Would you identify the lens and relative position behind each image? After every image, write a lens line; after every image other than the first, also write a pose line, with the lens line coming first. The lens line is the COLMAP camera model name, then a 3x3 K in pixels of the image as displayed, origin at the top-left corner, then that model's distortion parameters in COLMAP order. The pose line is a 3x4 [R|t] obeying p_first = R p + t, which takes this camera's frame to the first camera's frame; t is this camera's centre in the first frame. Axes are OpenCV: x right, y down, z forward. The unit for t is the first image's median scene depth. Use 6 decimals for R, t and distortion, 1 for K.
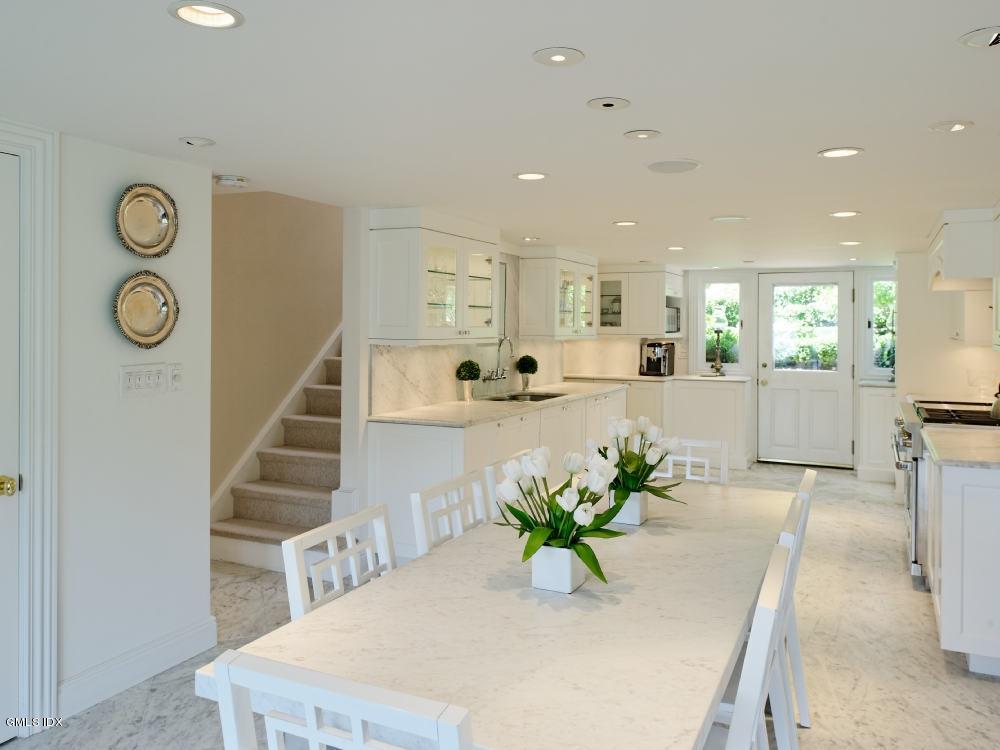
lens RADIAL K [[770.5, 0, 508.5], [0, 770.5, 373.6], [0, 0, 1]] dist [0.004628, -0.013077]
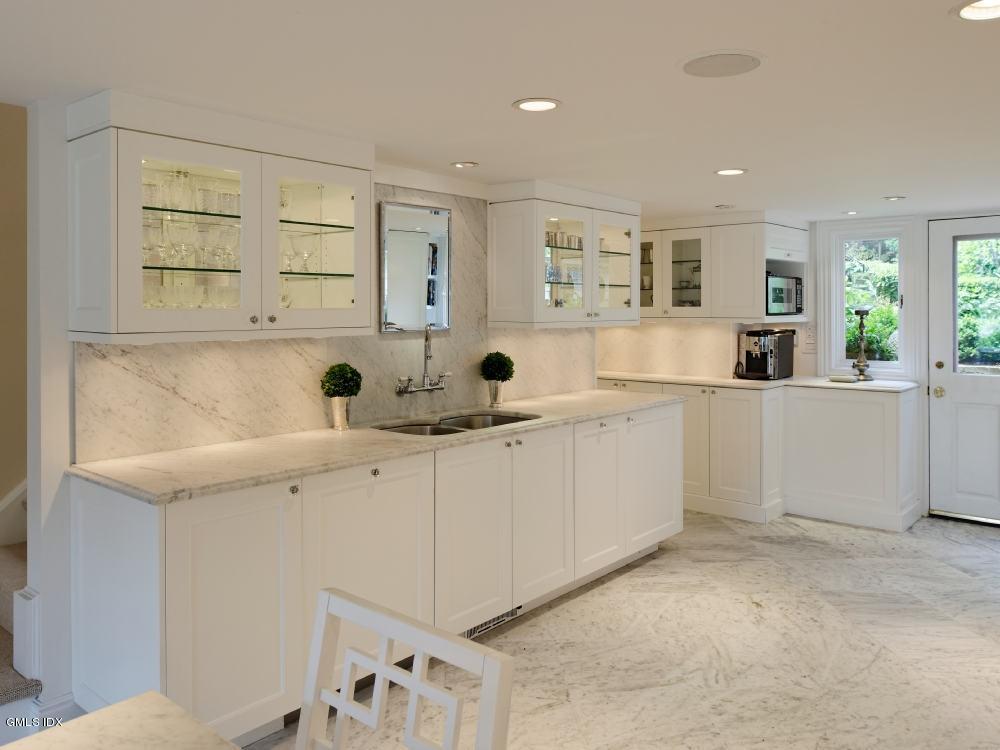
lens RADIAL K [[770.5, 0, 502.0], [0, 770.5, 346.2], [0, 0, 1]] dist [0.004628, -0.013077]
pose [[0.963501, 0.000982, -0.267704, 0.156486], [-0.004999, 0.999885, -0.014325, -0.015313], [0.267659, 0.015140, 0.963395, 0.295377]]
